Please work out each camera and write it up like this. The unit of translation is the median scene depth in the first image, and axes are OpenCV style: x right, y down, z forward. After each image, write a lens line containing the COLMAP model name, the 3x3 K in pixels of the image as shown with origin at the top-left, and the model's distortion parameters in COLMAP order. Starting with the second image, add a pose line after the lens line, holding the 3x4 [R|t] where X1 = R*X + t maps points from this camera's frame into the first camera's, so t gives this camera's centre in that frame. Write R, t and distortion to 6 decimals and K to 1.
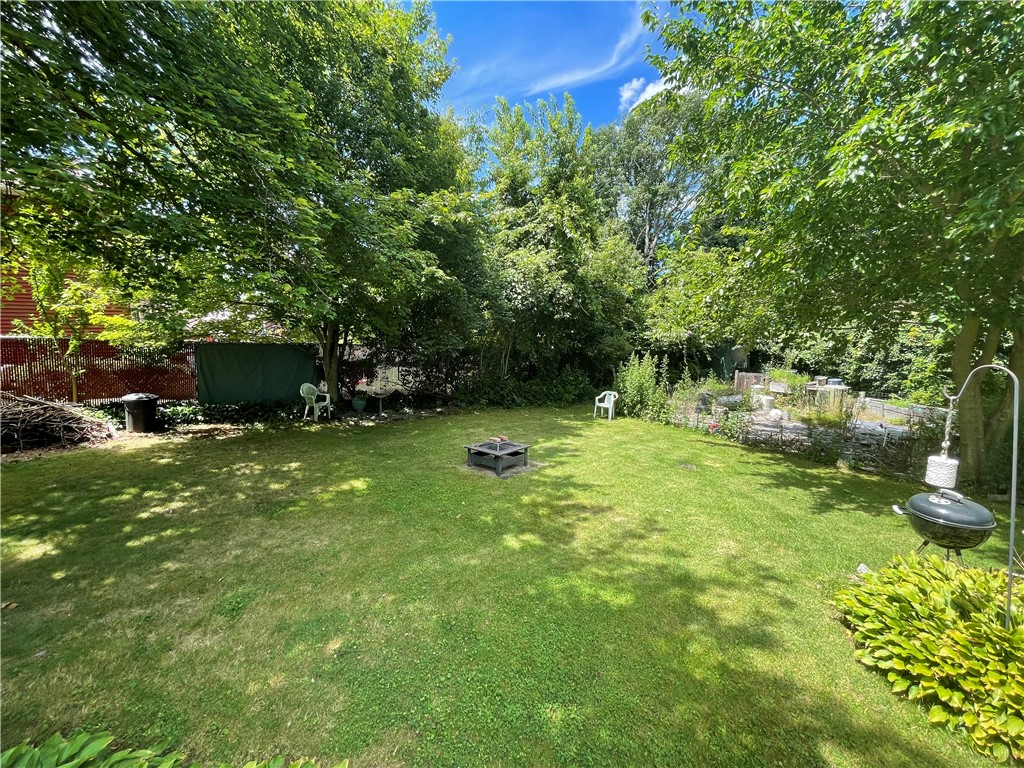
lens RADIAL K [[412.7, 0, 506.1], [0, 412.7, 382.0], [0, 0, 1]] dist [-0.002386, 0.000330]
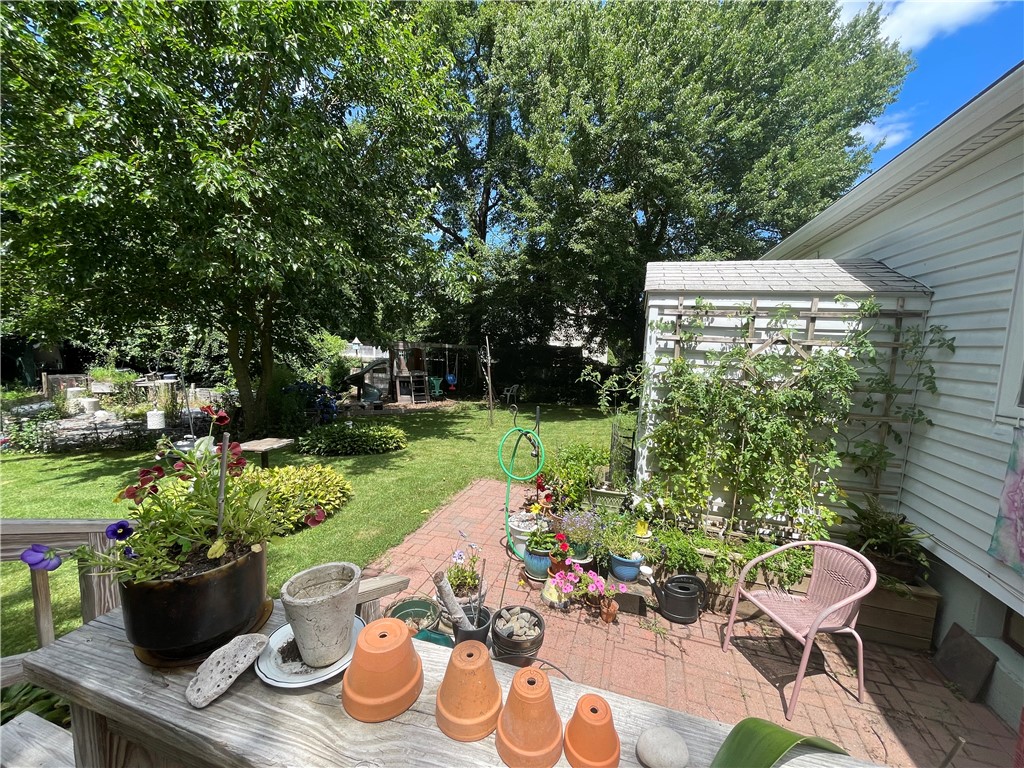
lens RADIAL K [[412.7, 0, 515.2], [0, 412.7, 382.3], [0, 0, 1]] dist [-0.002386, 0.000330]
pose [[0.229682, -0.092056, 0.968902, -0.026194], [0.085997, 0.993543, 0.074011, 0.013459], [-0.969459, 0.066324, 0.236115, -0.126375]]
